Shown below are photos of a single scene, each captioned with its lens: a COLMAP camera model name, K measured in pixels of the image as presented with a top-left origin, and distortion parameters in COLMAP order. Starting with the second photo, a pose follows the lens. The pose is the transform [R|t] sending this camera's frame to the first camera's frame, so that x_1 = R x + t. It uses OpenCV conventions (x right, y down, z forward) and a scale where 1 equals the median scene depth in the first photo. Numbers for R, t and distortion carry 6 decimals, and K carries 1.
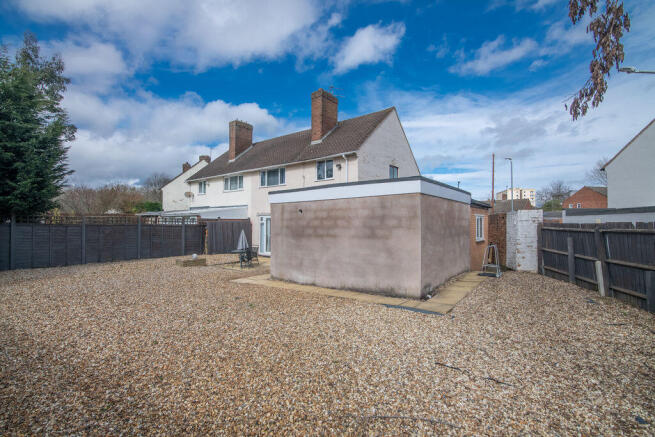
lens RADIAL K [[312.3, 0, 326.8], [0, 312.3, 219.7], [0, 0, 1]] dist [-0.005188, -0.000983]
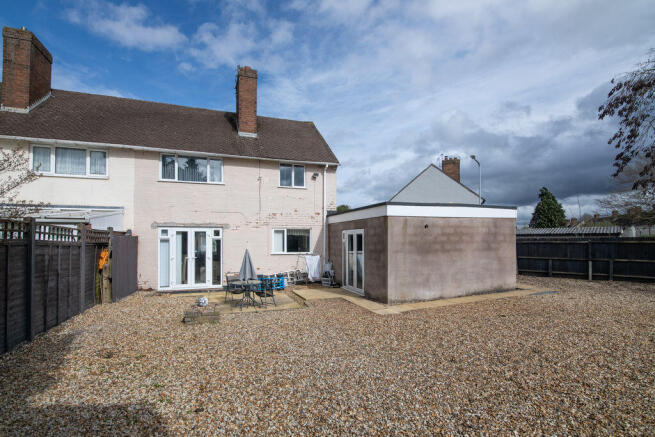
lens RADIAL K [[312.3, 0, 331.2], [0, 312.3, 236.7], [0, 0, 1]] dist [-0.005188, -0.000983]
pose [[0.501464, 0.003444, 0.865172, -1.143210], [-0.008465, 0.999964, 0.000926, 0.006942], [-0.865137, -0.007788, 0.501475, 0.811927]]
